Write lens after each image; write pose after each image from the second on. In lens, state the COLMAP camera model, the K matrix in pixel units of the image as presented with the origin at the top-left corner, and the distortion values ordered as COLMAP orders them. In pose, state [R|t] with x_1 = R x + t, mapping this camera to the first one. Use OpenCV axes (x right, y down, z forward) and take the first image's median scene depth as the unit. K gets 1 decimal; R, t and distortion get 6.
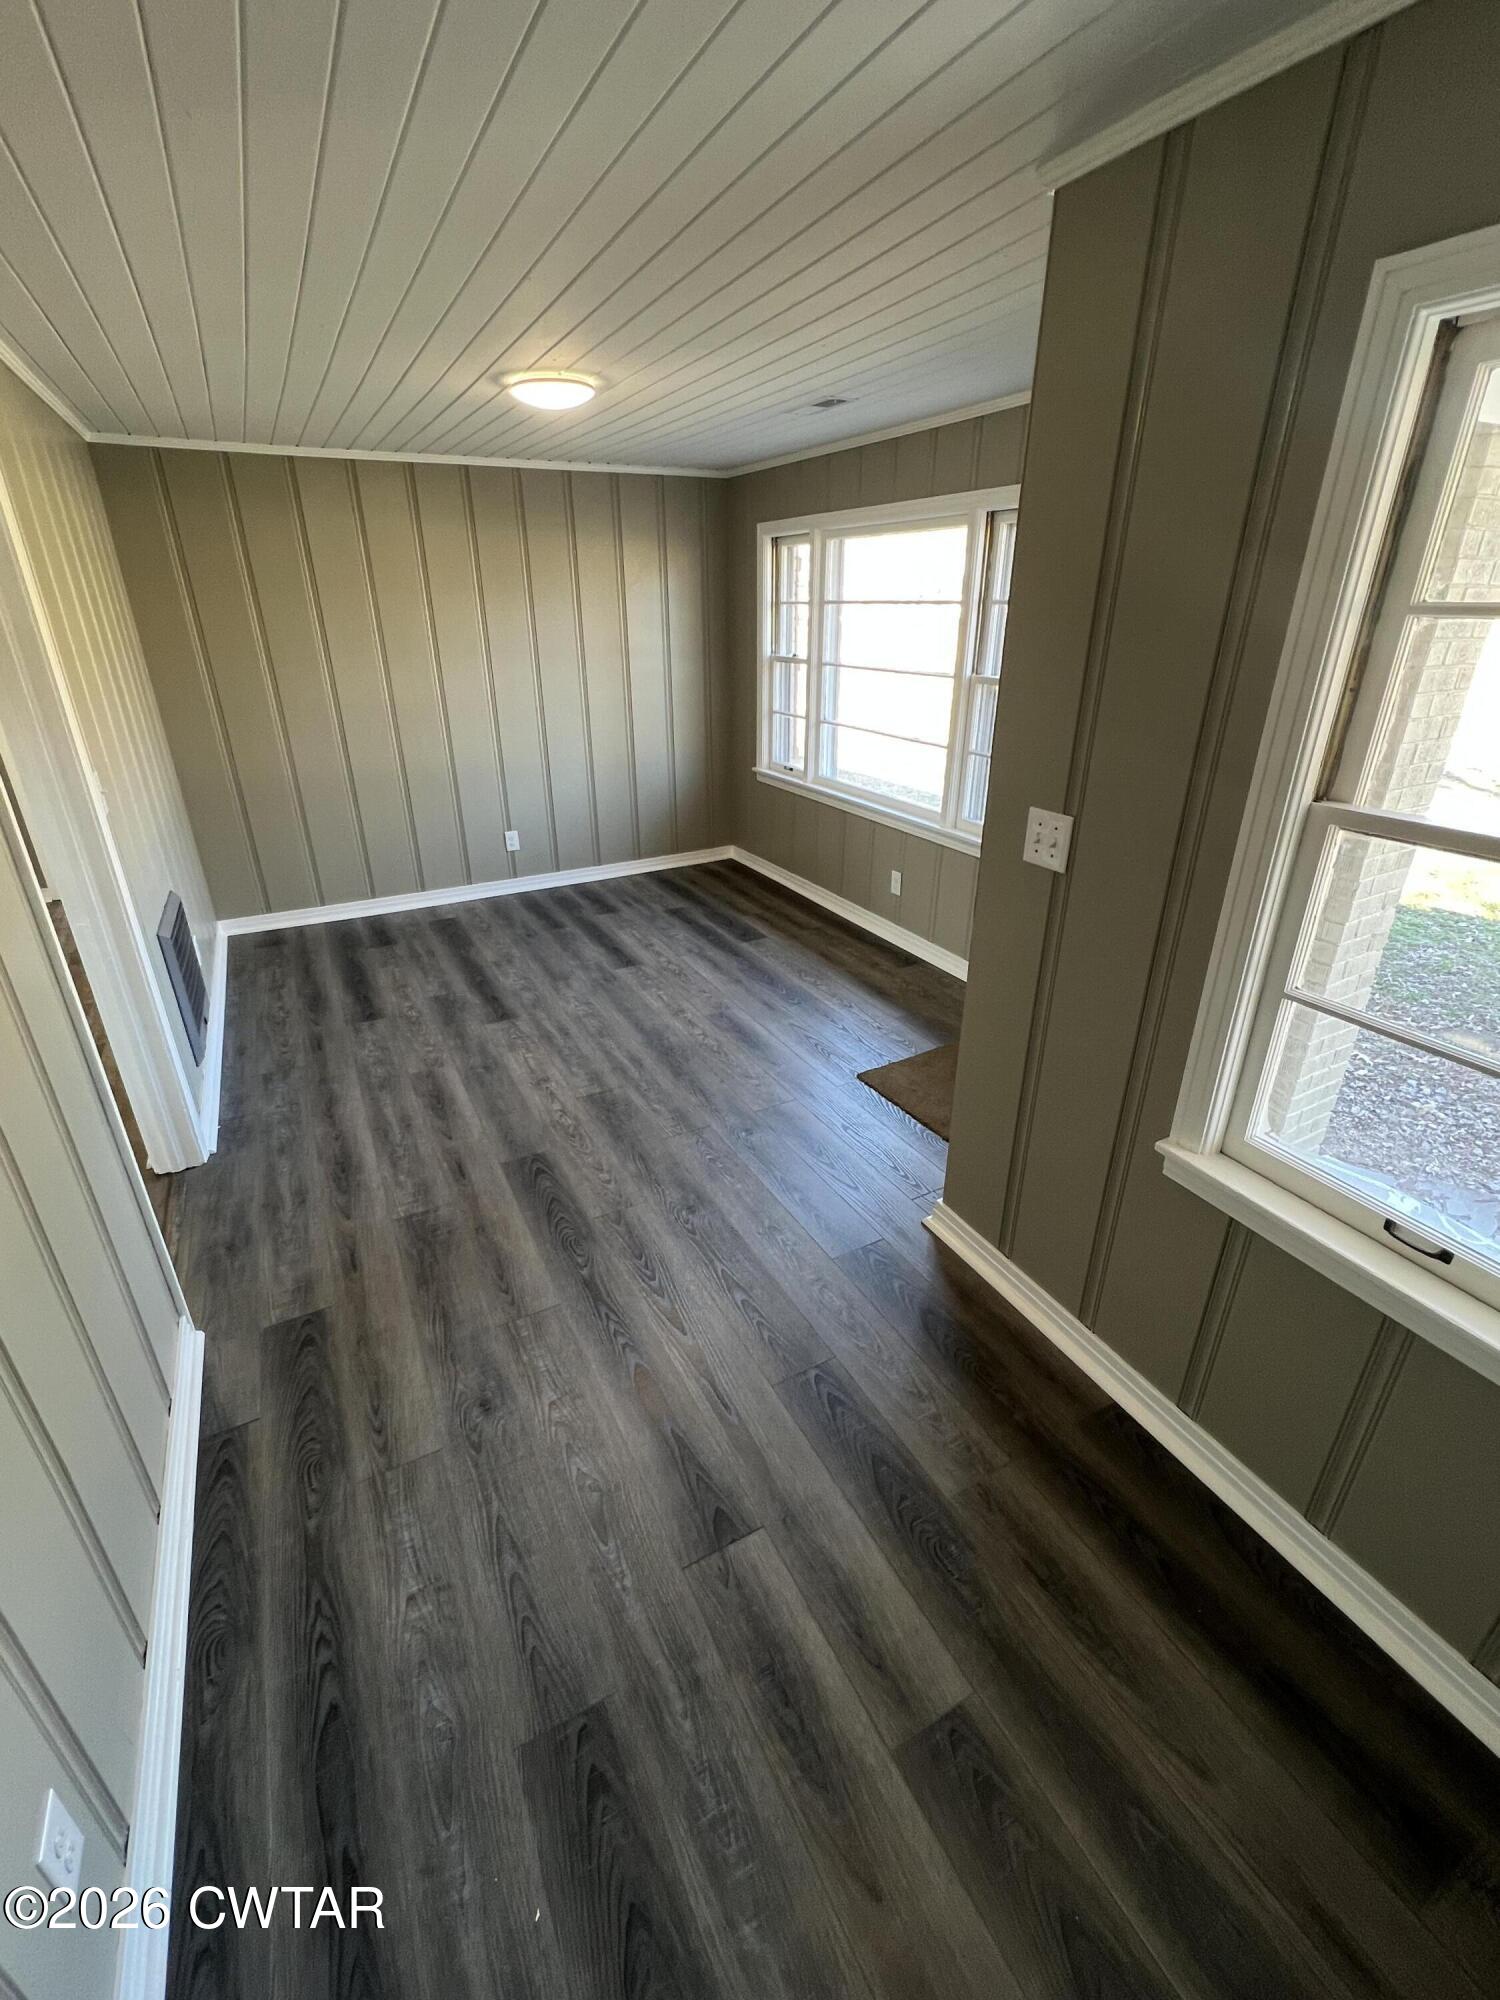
lens RADIAL K [[863.9, 0, 753.1], [0, 863.9, 1004.8], [0, 0, 1]] dist [0.000705, -0.000124]
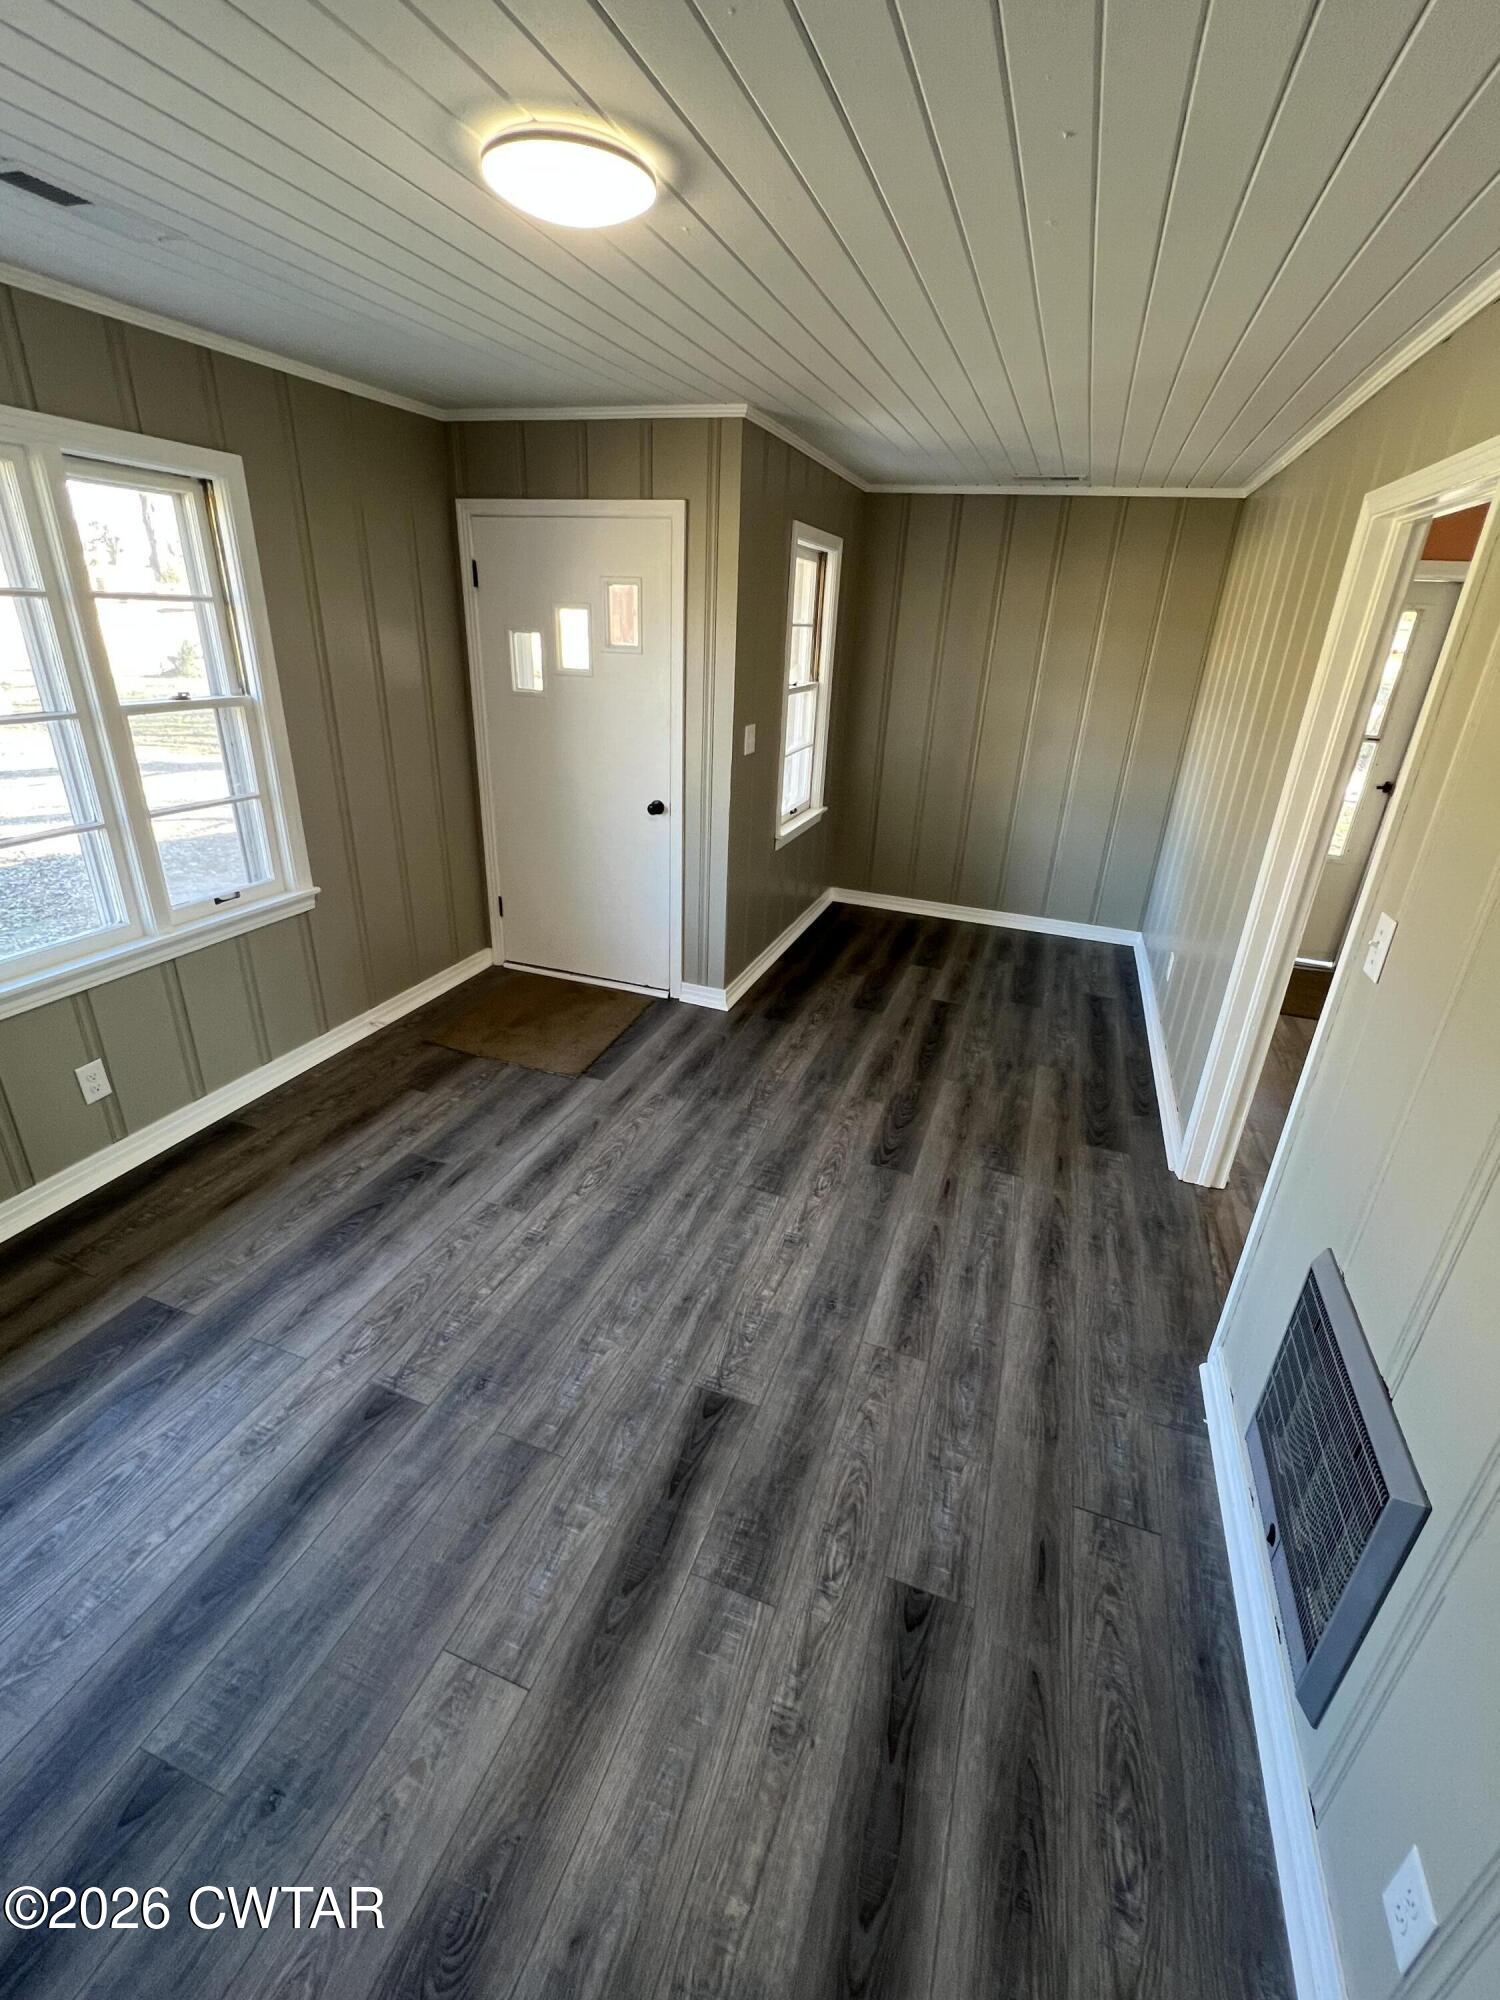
lens RADIAL K [[863.9, 0, 763.5], [0, 863.9, 1006.2], [0, 0, 1]] dist [0.000705, -0.000124]
pose [[-0.685148, -0.322485, 0.653128, -0.657122], [0.271283, 0.719177, 0.639680, -0.559662], [-0.676002, 0.615458, -0.405257, 1.195086]]
